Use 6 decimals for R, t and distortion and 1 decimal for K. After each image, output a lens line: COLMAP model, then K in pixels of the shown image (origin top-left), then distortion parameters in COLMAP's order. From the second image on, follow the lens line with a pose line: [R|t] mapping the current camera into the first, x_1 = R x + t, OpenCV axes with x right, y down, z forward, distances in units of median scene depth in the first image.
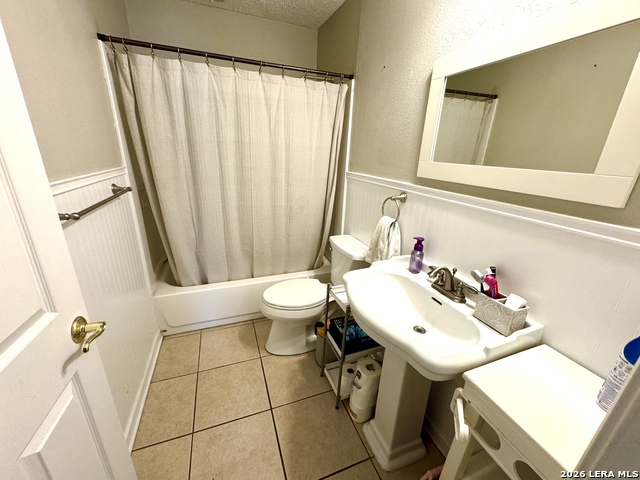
lens RADIAL K [[256.8, 0, 317.7], [0, 256.8, 238.7], [0, 0, 1]] dist [-0.000983, 0.000459]
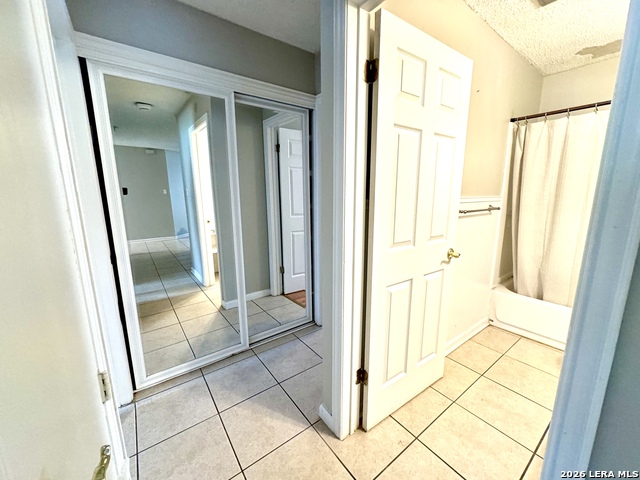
lens RADIAL K [[256.8, 0, 319.7], [0, 256.8, 239.4], [0, 0, 1]] dist [-0.000983, 0.000459]
pose [[0.278863, 0.125051, -0.952154, 0.365532], [-0.312504, 0.949338, 0.033156, 0.214876], [0.908062, 0.288306, 0.303814, -0.315905]]
